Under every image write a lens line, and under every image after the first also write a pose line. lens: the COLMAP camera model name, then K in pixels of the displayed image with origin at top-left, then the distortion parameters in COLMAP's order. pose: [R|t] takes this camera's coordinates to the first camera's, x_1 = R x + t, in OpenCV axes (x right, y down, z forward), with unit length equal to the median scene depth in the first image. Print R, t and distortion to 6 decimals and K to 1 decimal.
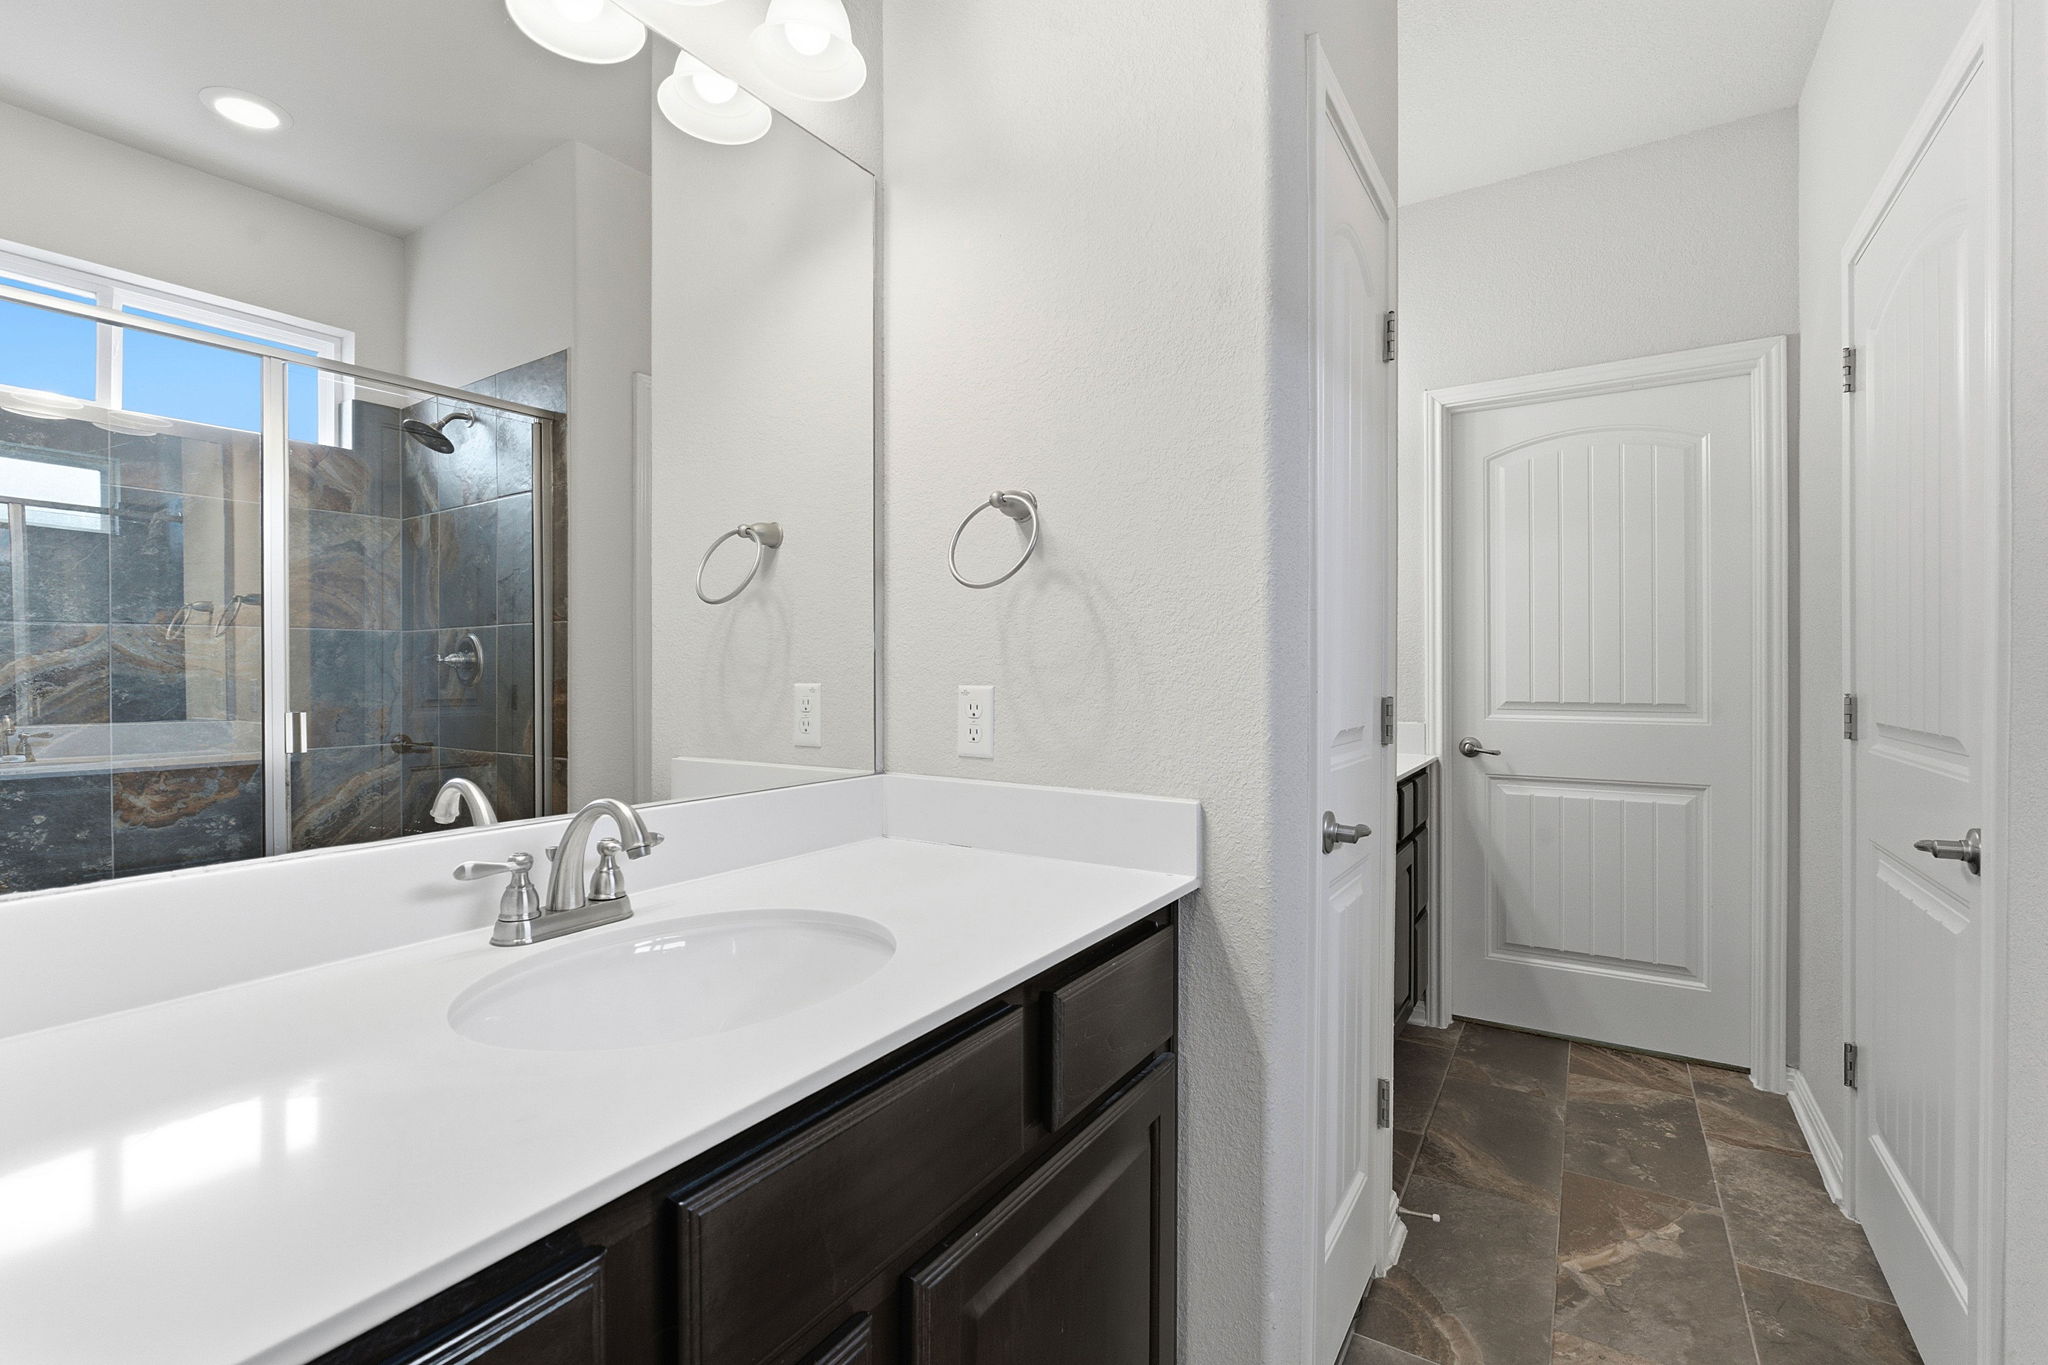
lens RADIAL K [[907.3, 0, 1019.6], [0, 907.3, 664.2], [0, 0, 1]] dist [-0.007344, 0.000622]
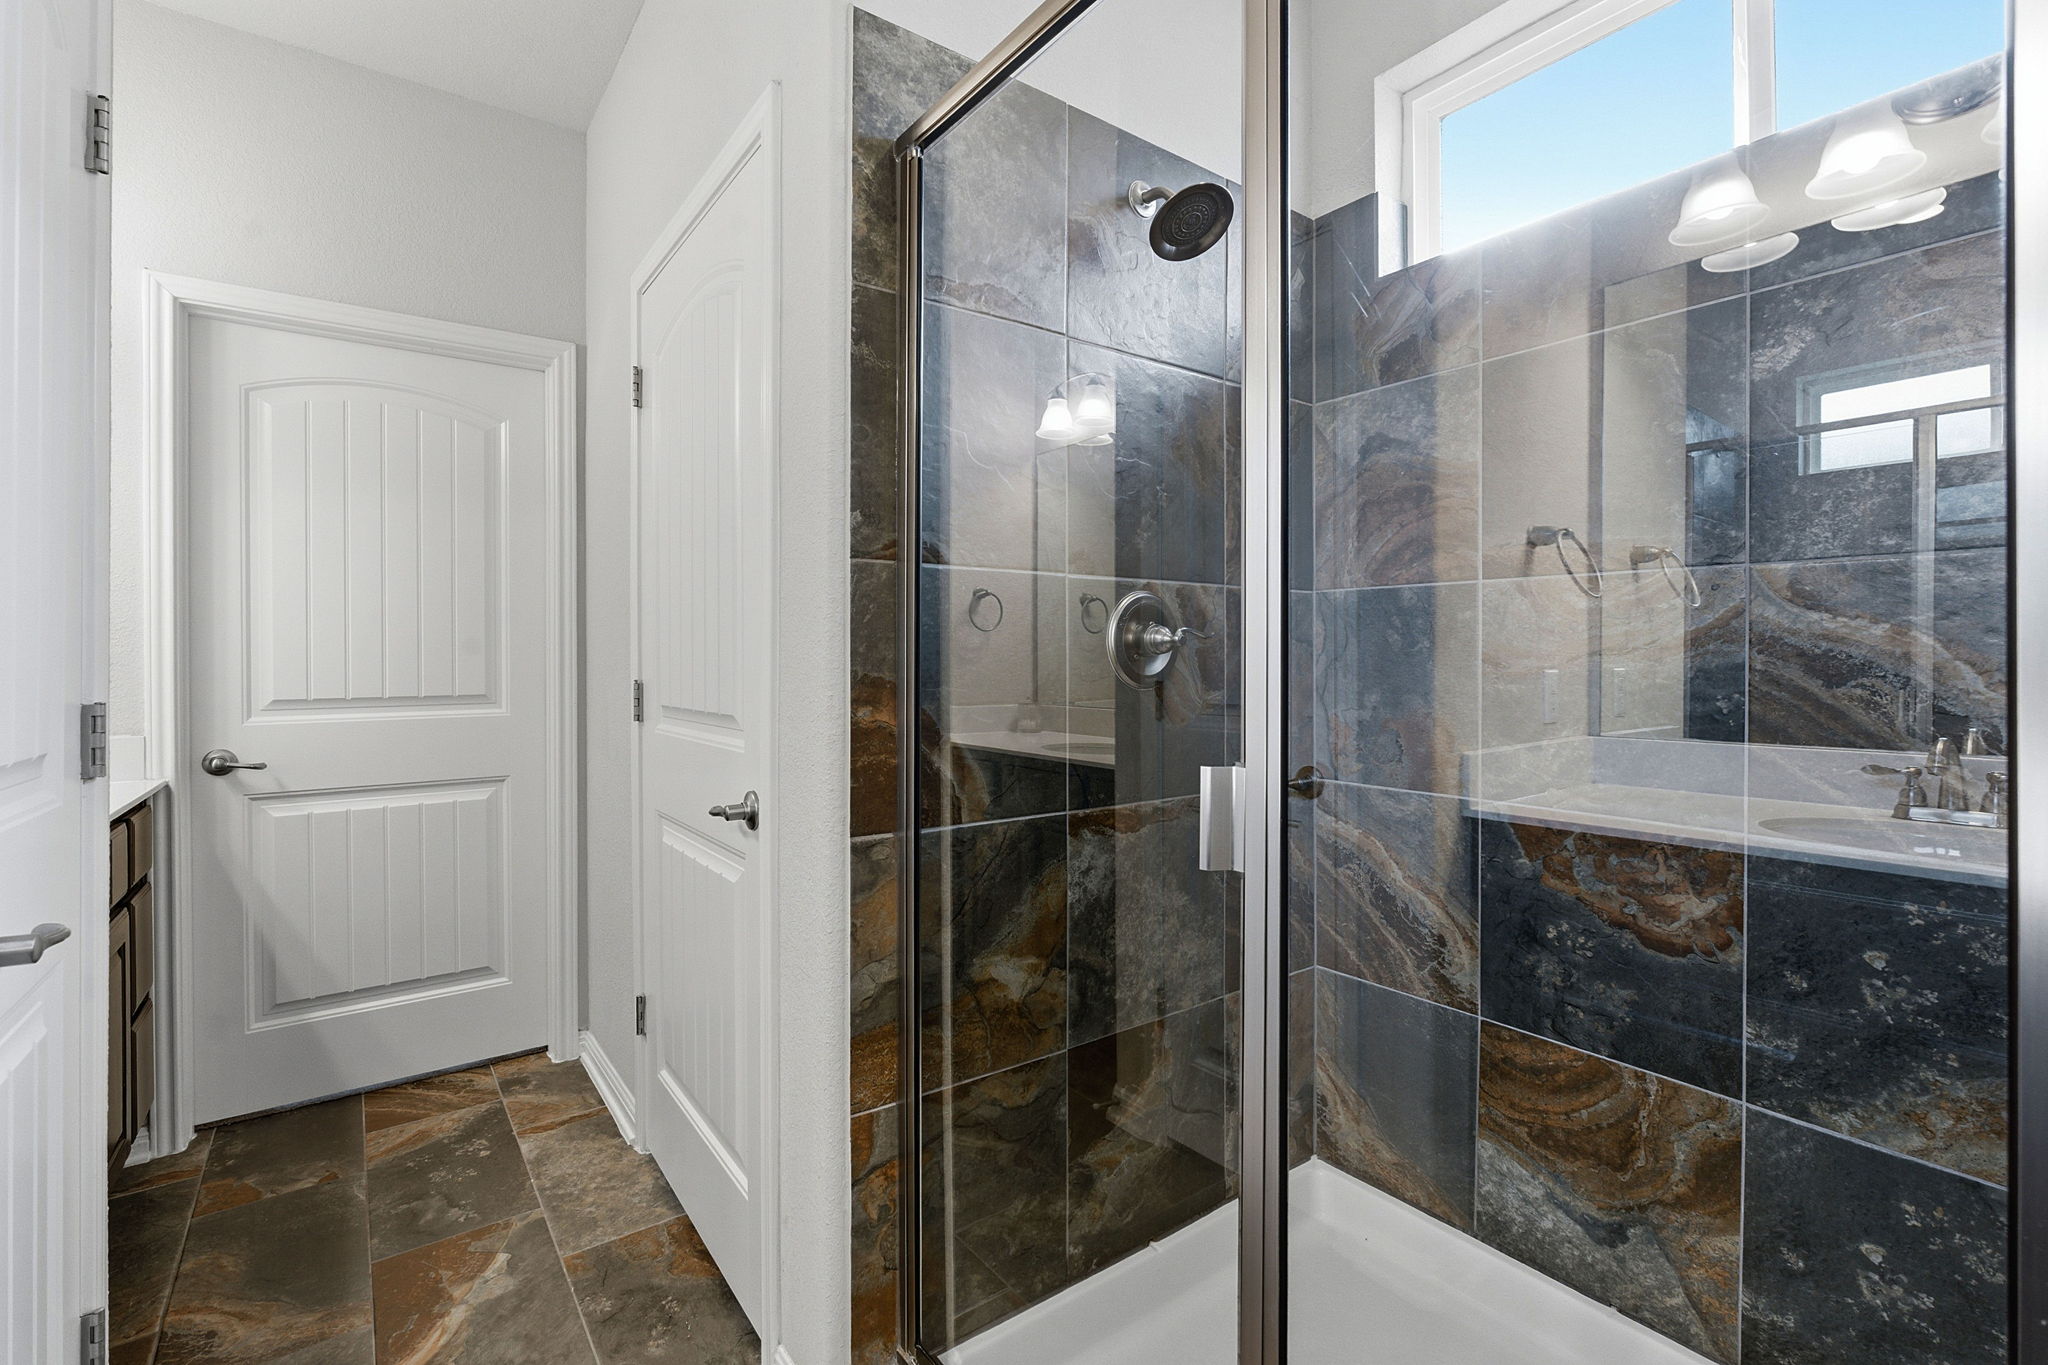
lens RADIAL K [[907.3, 0, 1019.6], [0, 907.3, 664.2], [0, 0, 1]] dist [-0.007344, 0.000622]
pose [[0.354903, -0.006248, 0.934882, 0.038932], [-0.002435, 0.999968, 0.007607, 0.002915], [-0.934900, -0.004976, 0.354877, 0.137590]]
